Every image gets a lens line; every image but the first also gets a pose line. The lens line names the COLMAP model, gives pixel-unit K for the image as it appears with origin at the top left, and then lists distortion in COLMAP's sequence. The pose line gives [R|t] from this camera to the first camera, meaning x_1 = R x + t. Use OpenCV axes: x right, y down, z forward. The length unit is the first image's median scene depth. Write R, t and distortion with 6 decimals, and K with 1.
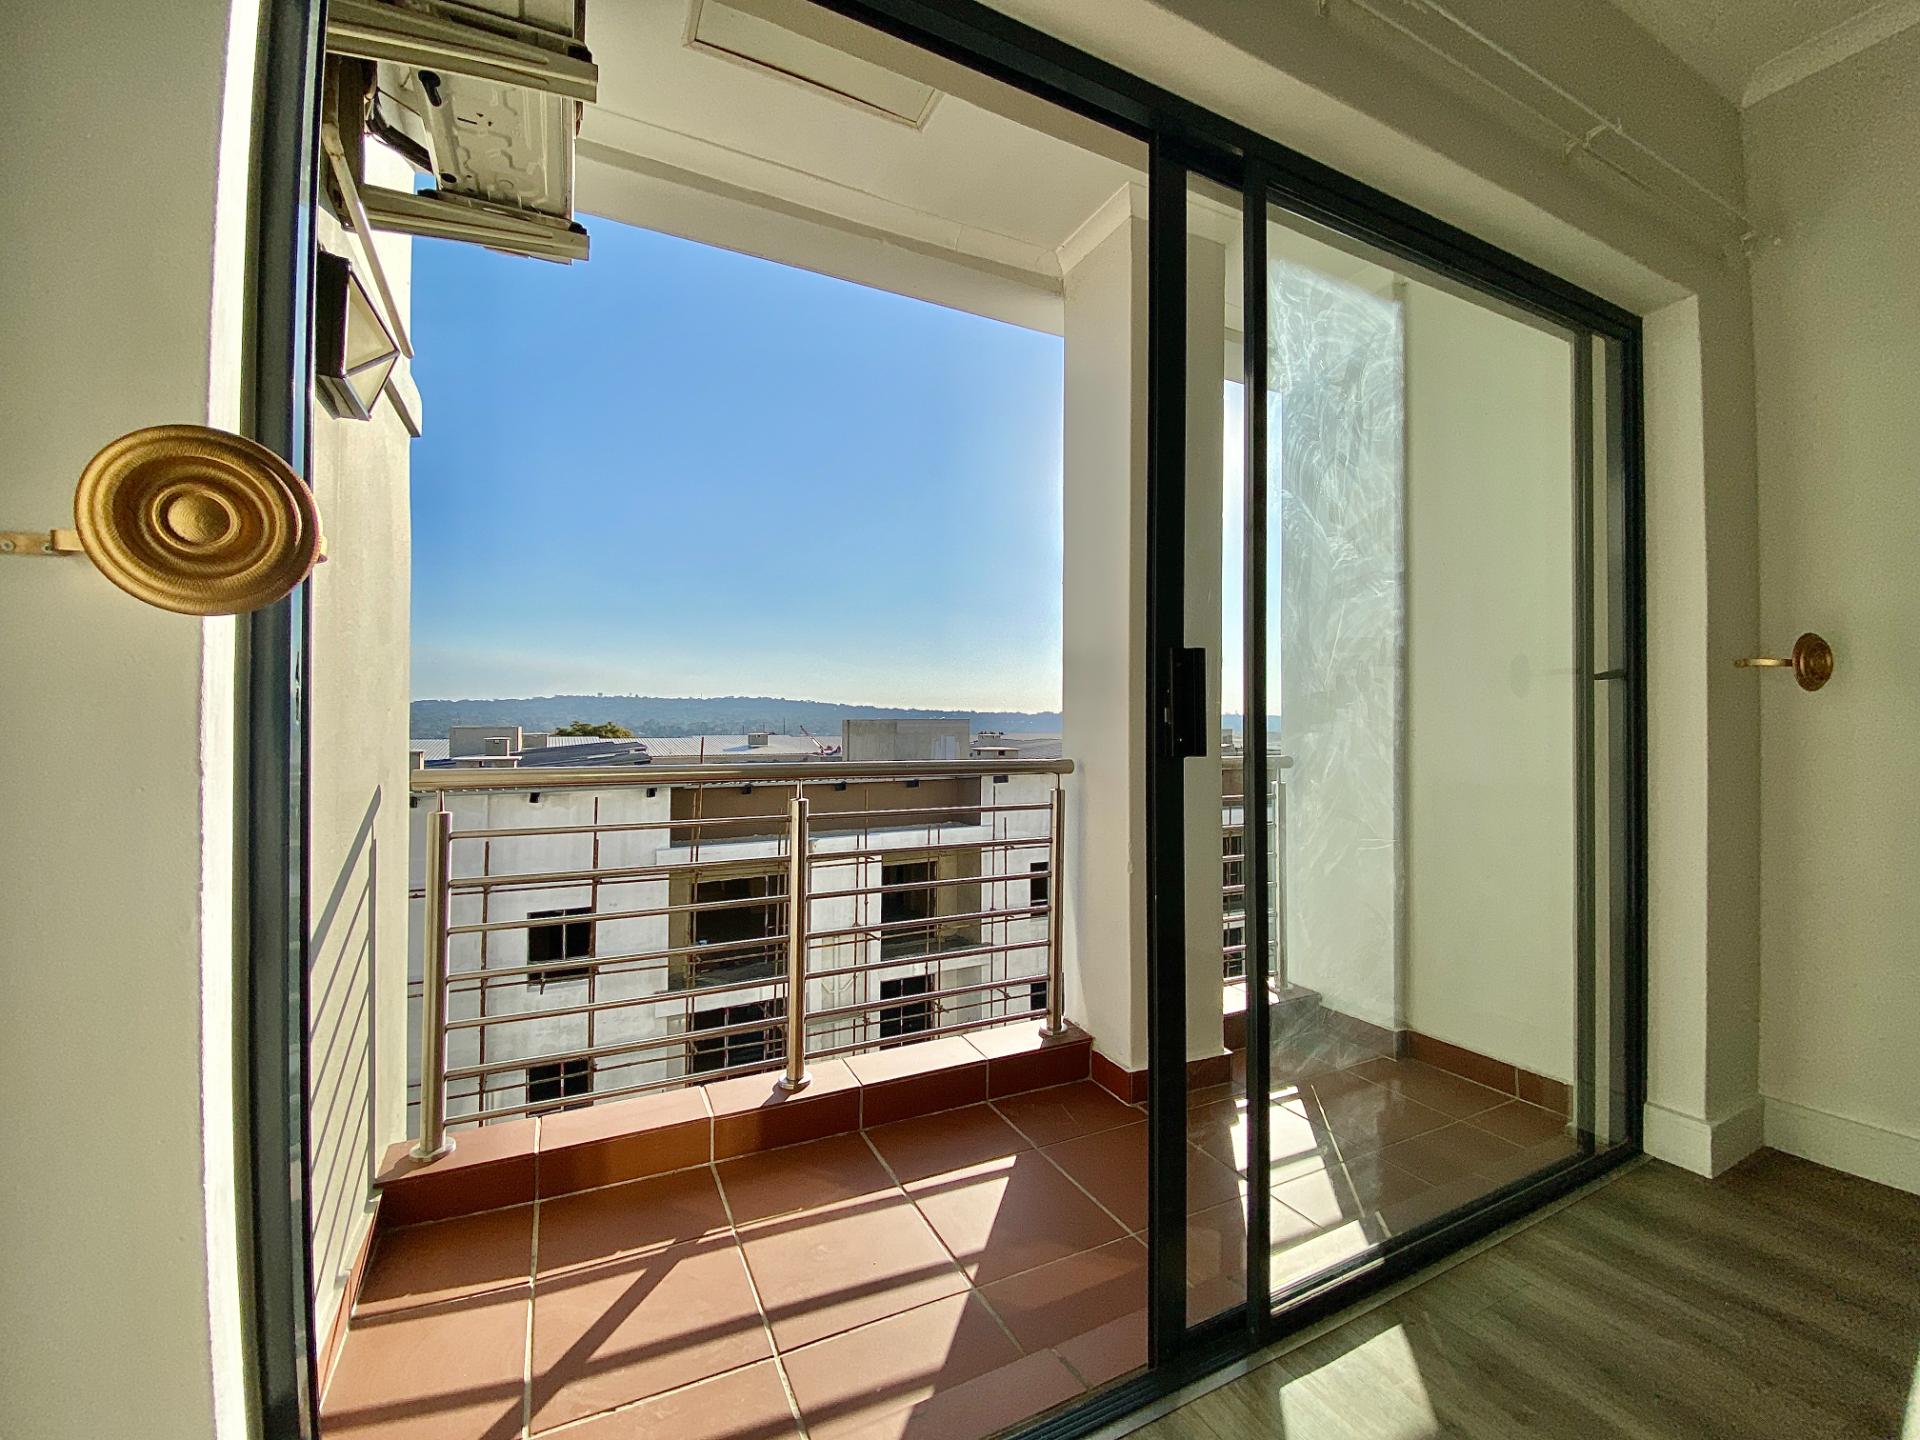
lens RADIAL K [[793.4, 0, 970.6], [0, 793.4, 710.8], [0, 0, 1]] dist [0.010593, -0.018492]
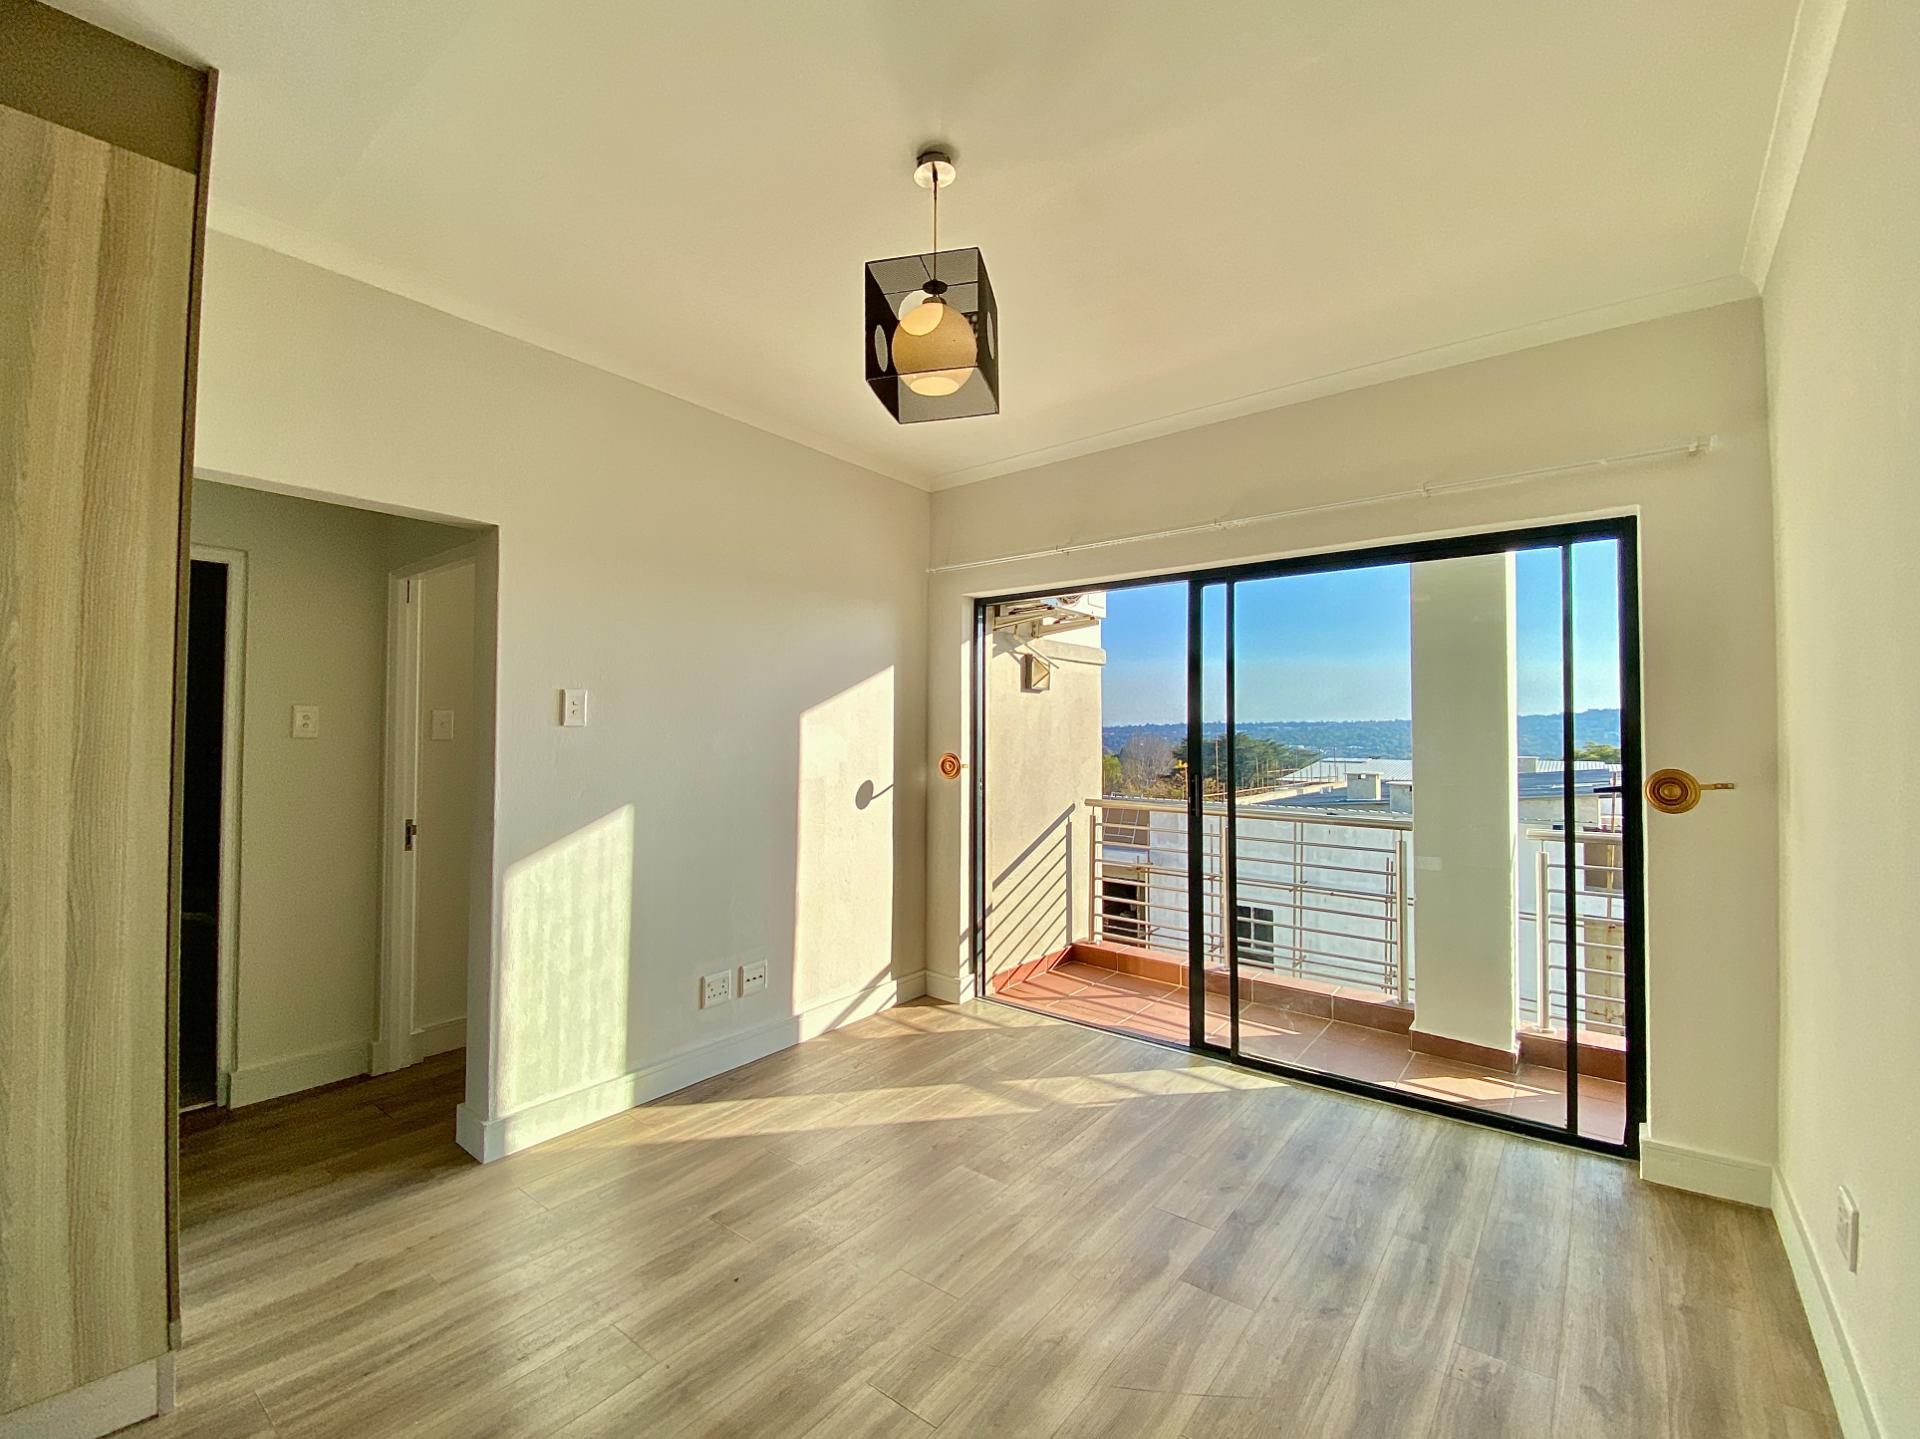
lens RADIAL K [[782.3, 0, 960.0], [0, 782.3, 719.5], [0, 0, 1]] dist [0.000654, -0.008851]
pose [[0.417349, -0.026149, -0.908370, 1.754855], [-0.007682, 0.999449, -0.032301, -0.119382], [0.908714, 0.020459, 0.416918, -0.595605]]
